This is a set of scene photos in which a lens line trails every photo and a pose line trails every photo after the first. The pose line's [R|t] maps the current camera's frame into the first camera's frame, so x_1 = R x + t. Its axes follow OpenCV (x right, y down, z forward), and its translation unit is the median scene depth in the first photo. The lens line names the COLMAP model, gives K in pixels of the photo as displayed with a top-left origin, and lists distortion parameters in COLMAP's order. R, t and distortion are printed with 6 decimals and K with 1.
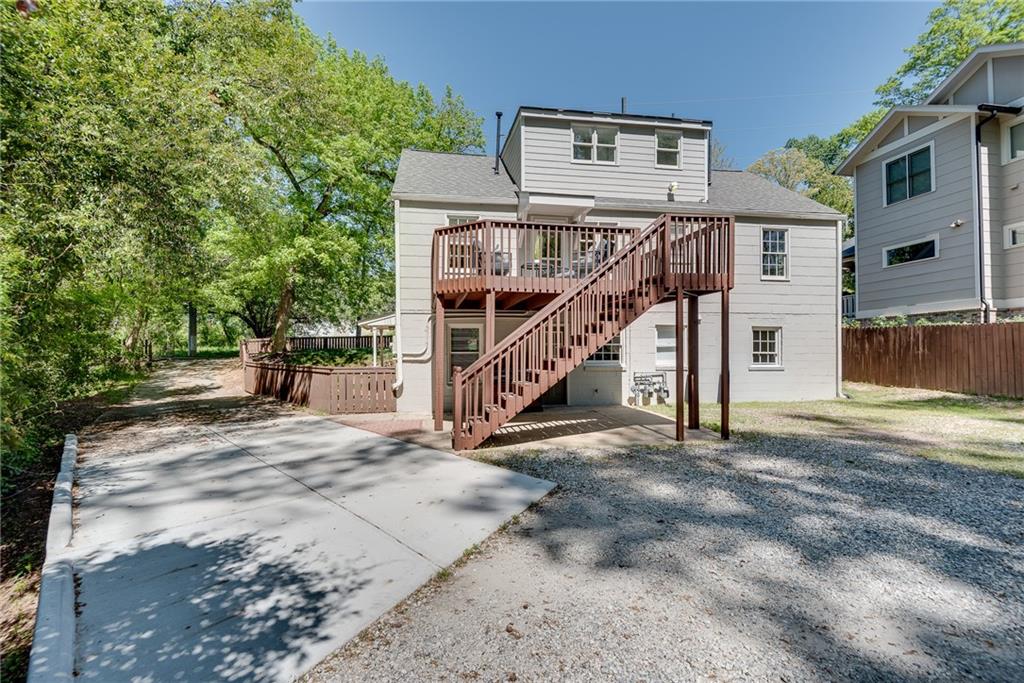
lens RADIAL K [[478.3, 0, 514.3], [0, 478.3, 339.1], [0, 0, 1]] dist [-0.003003, 0.002170]
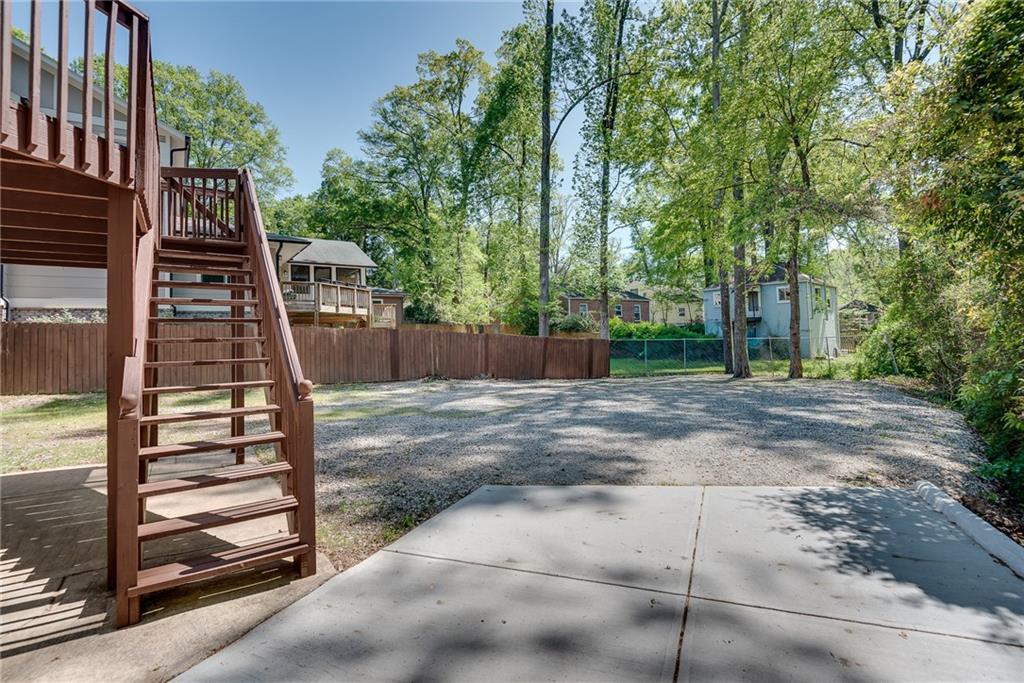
lens RADIAL K [[478.3, 0, 514.6], [0, 478.3, 339.2], [0, 0, 1]] dist [-0.003003, 0.002170]
pose [[-0.407073, 0.008384, 0.913357, -1.226999], [-0.000878, 0.999954, -0.009571, 0.041105], [-0.913395, -0.004698, -0.407047, 2.087474]]
